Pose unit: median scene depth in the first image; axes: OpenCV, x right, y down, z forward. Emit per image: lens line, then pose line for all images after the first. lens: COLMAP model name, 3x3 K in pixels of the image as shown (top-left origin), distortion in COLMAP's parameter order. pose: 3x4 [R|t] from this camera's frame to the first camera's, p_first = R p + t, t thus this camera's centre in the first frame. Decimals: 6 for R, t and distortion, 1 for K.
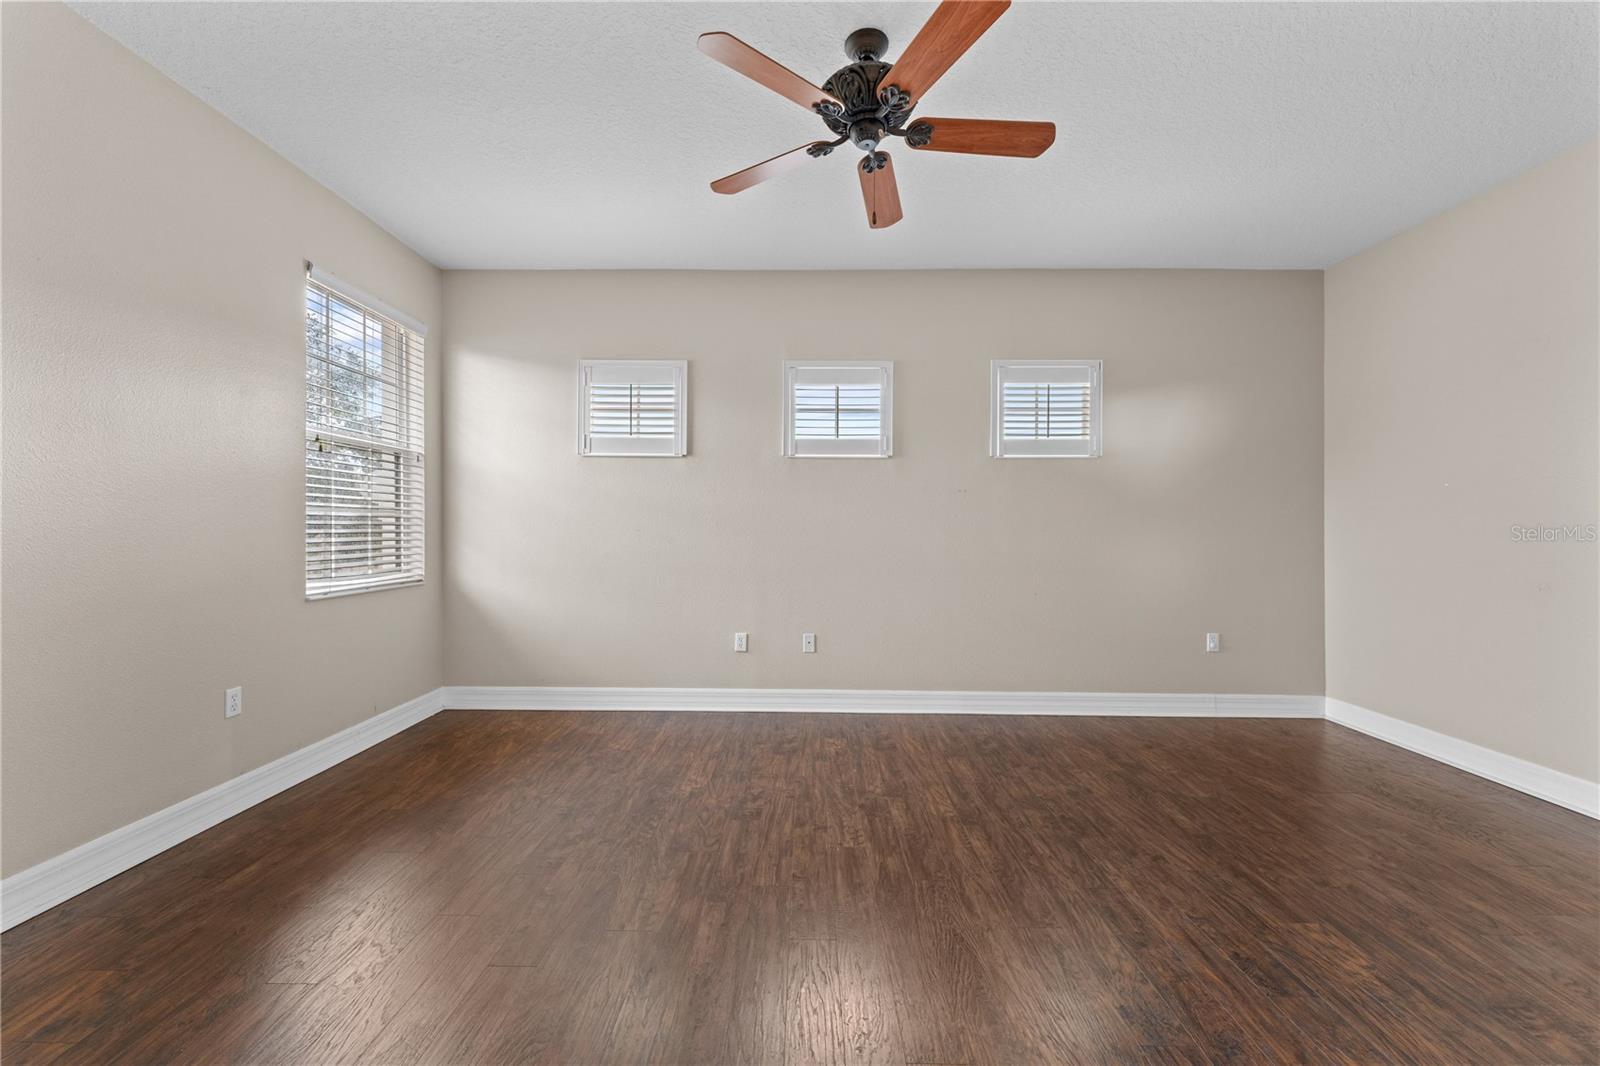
lens RADIAL K [[640.3, 0, 799.9], [0, 640.3, 530.9], [0, 0, 1]] dist [0.004549, 0.000090]
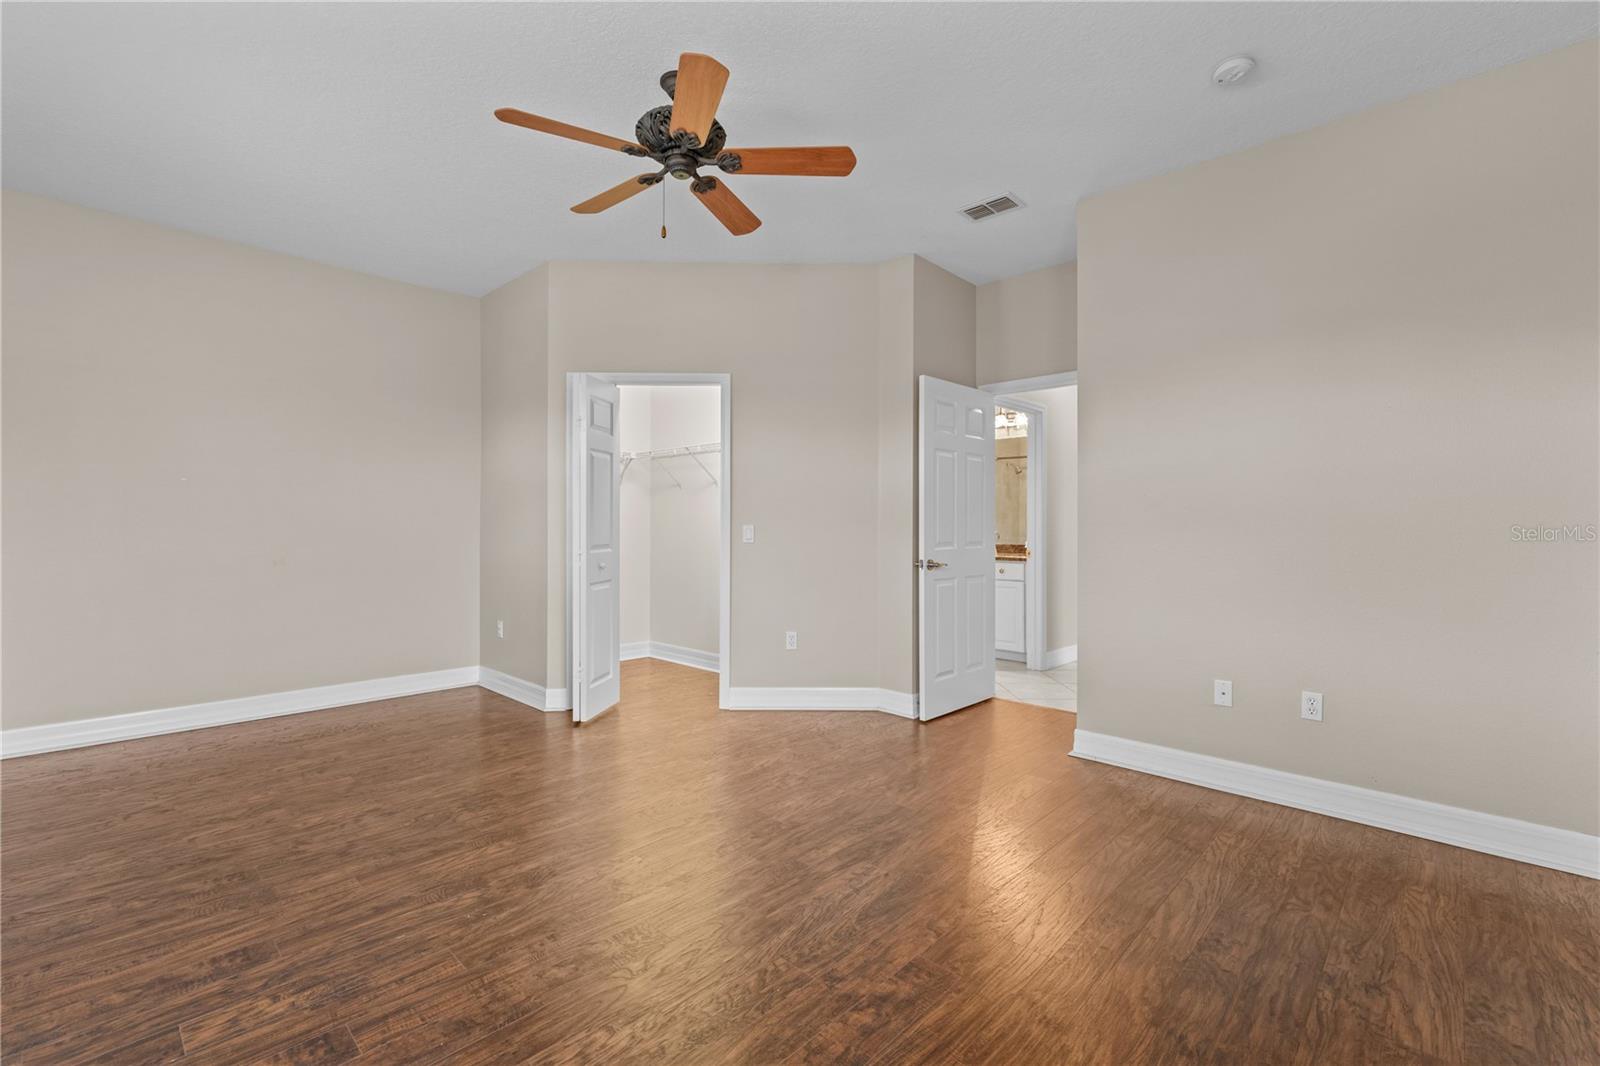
lens RADIAL K [[673.3, 0, 802.1], [0, 673.3, 533.0], [0, 0, 1]] dist [-0.003487, 0.000241]
pose [[-0.735950, -0.010746, 0.676950, -0.601091], [-0.004072, 0.999926, 0.011447, 0.002829], [-0.677023, 0.005668, -0.735940, 1.229637]]
